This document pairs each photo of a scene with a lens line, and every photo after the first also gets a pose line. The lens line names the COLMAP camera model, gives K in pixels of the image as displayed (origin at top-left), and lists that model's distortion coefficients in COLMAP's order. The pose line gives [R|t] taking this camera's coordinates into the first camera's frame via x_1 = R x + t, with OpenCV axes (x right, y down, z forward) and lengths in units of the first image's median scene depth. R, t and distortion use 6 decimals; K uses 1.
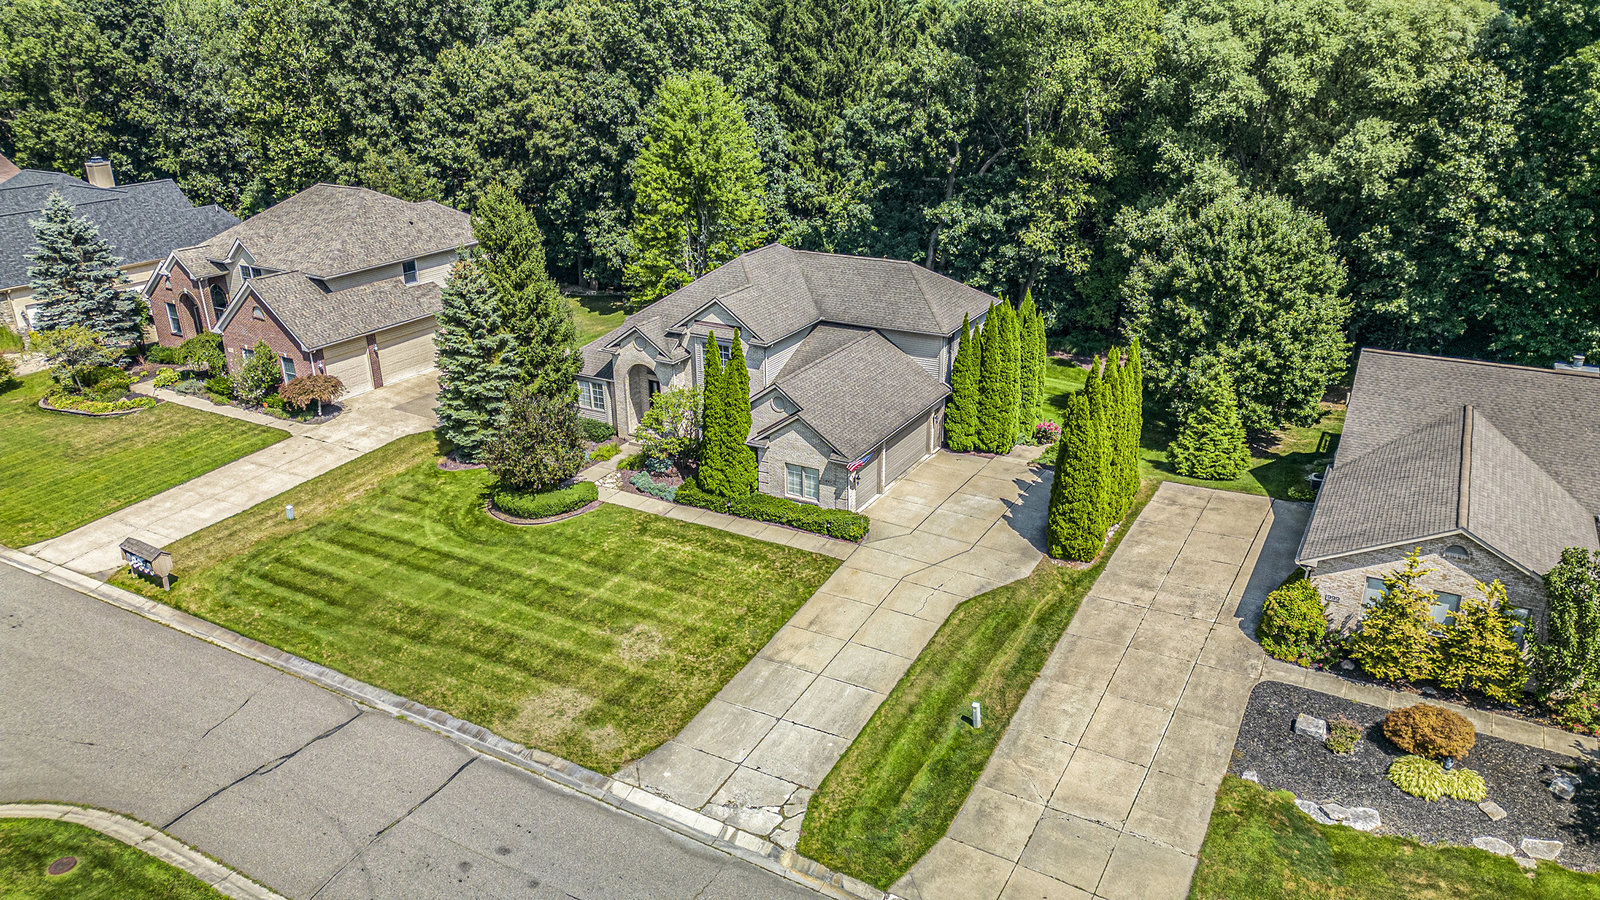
lens RADIAL K [[1121.5, 0, 800.0], [0, 1121.5, 450.0], [0, 0, 1]] dist [0.064458, -0.059358]
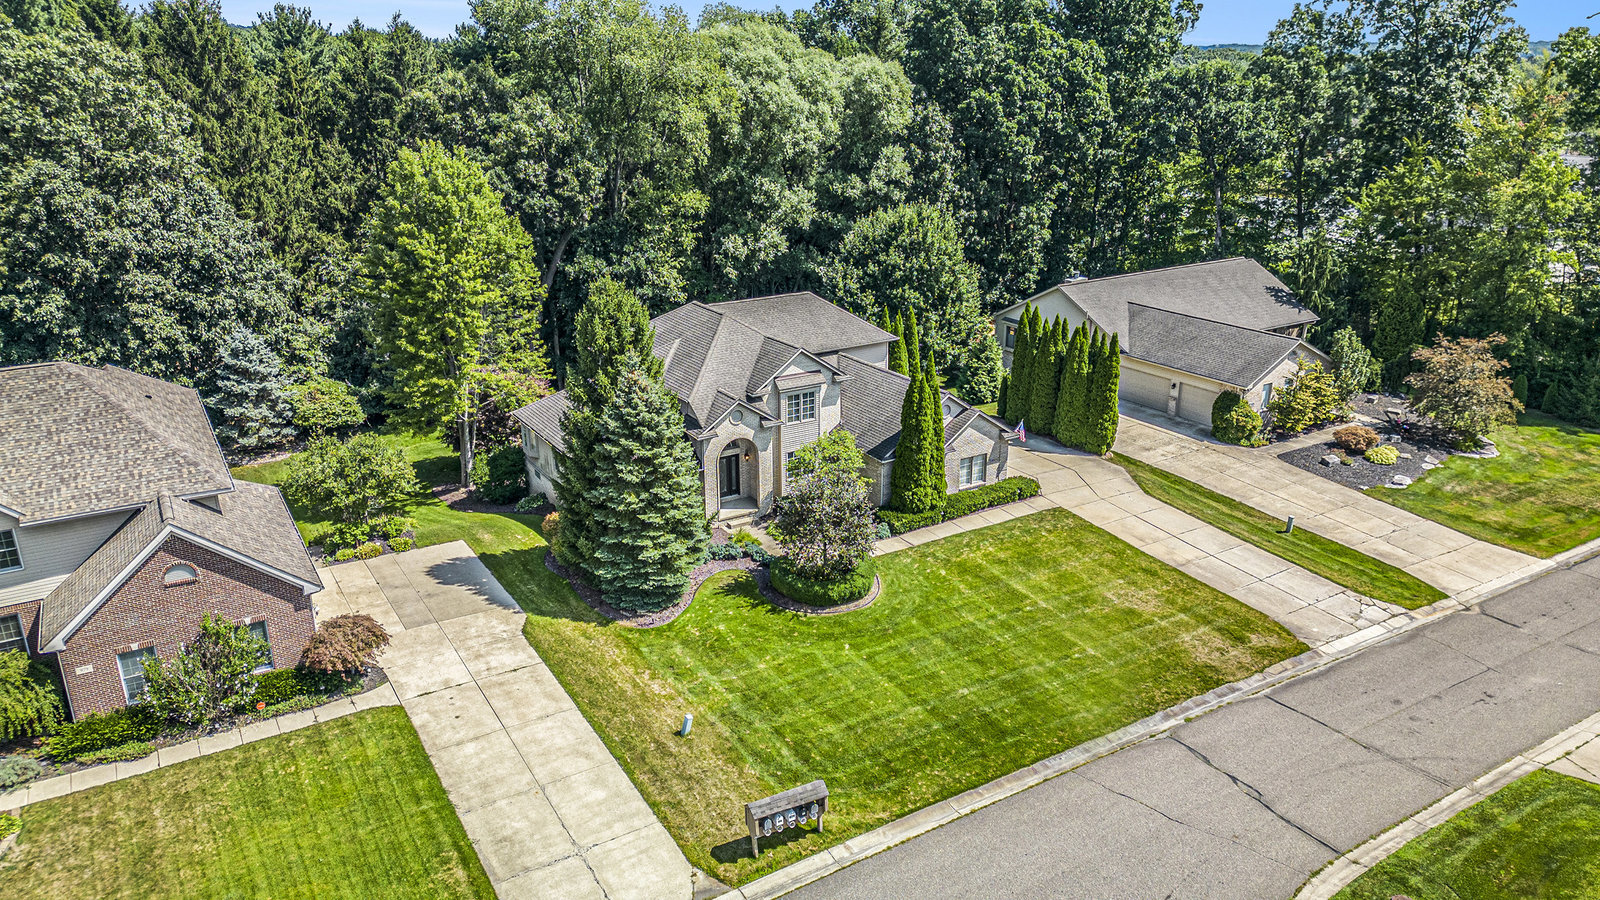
lens RADIAL K [[1123.4, 0, 800.0], [0, 1123.4, 450.0], [0, 0, 1]] dist [0.074935, -0.072172]
pose [[0.479262, -0.283486, 0.830628, -0.845554], [0.324051, 0.936685, 0.132709, -0.164695], [-0.815658, 0.205563, 0.540782, 0.420866]]
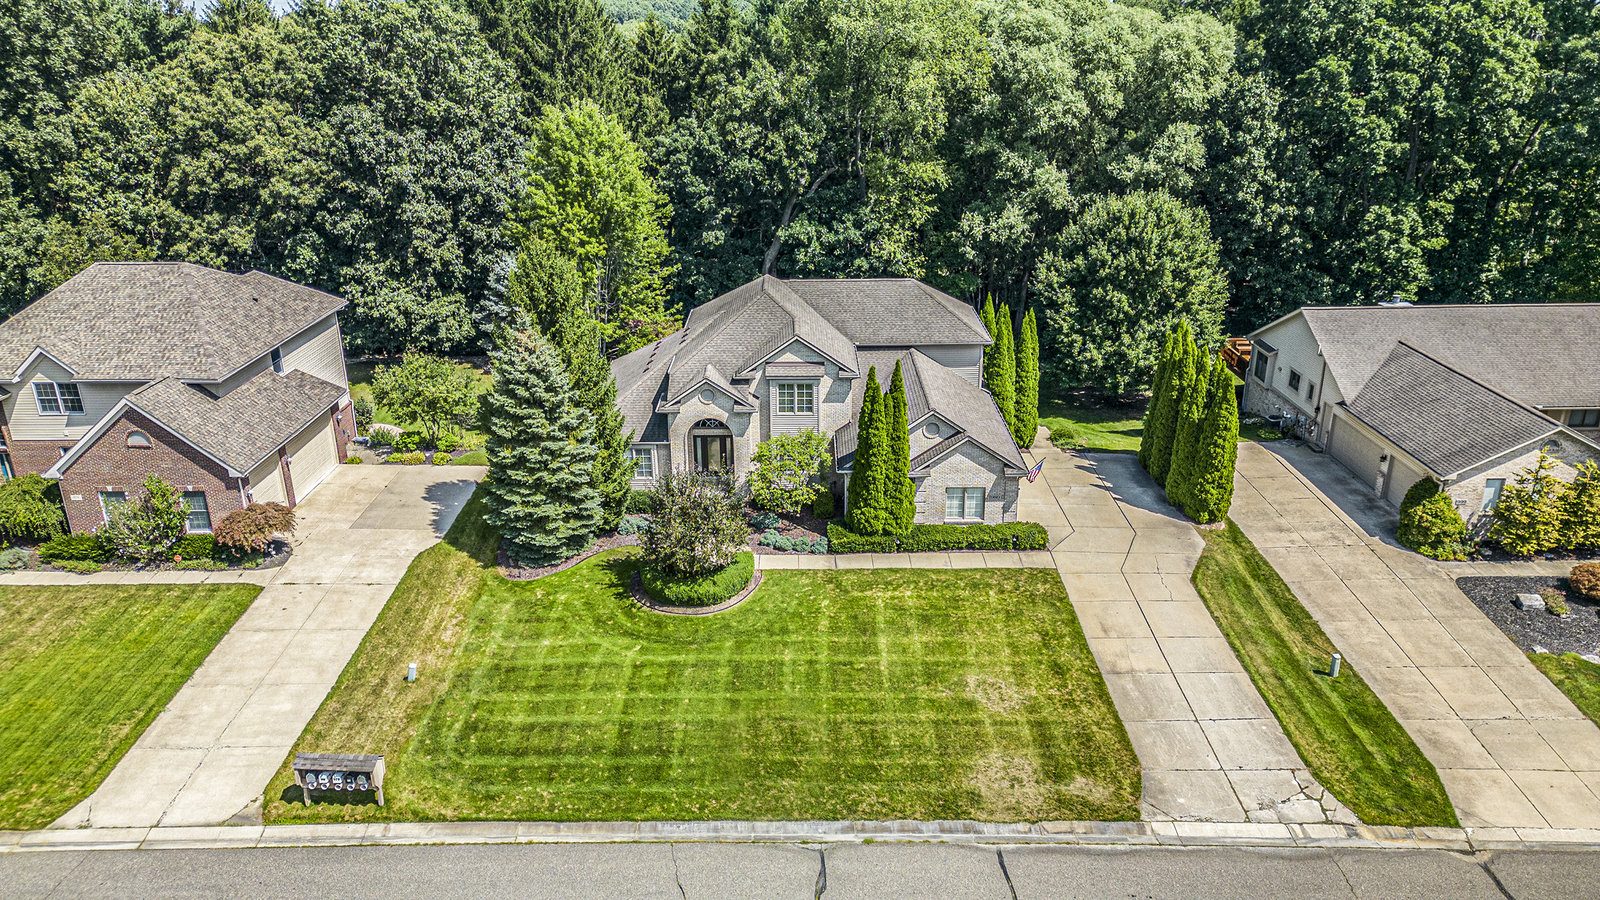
lens RADIAL K [[1121.5, 0, 800.0], [0, 1121.5, 450.0], [0, 0, 1]] dist [0.064458, -0.059358]
pose [[0.869746, -0.173468, 0.462008, -0.471289], [0.181259, 0.983040, 0.027870, -0.059256], [-0.459007, 0.059503, 0.886438, 0.147679]]
